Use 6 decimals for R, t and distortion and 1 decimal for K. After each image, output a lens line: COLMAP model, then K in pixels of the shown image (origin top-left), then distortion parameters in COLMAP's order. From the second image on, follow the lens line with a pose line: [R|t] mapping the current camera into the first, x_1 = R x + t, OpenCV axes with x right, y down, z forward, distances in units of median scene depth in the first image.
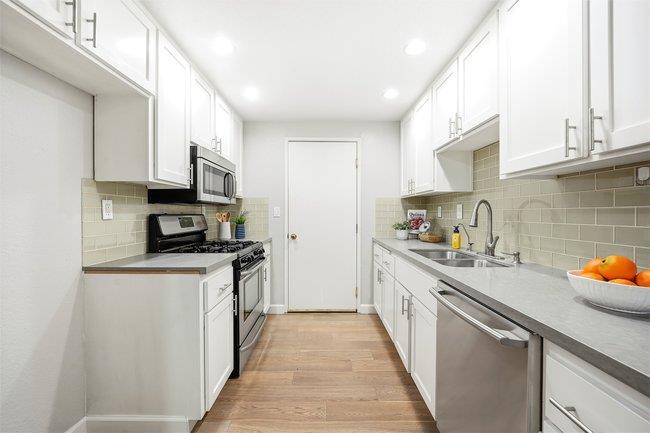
lens RADIAL K [[269.9, 0, 326.9], [0, 269.9, 212.5], [0, 0, 1]] dist [-0.002783, -0.000347]
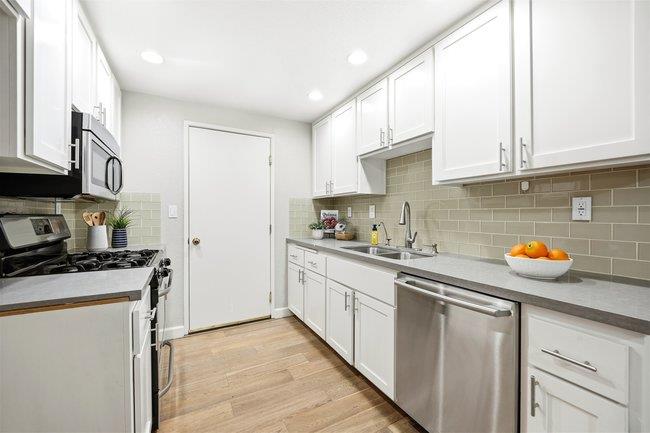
lens RADIAL K [[269.9, 0, 326.9], [0, 269.9, 212.5], [0, 0, 1]] dist [-0.002783, -0.000347]
pose [[0.875565, 0.001992, 0.483096, -0.235949], [-0.000028, 0.999992, -0.004073, 0.004600], [-0.483100, 0.003552, 0.875558, 0.103255]]
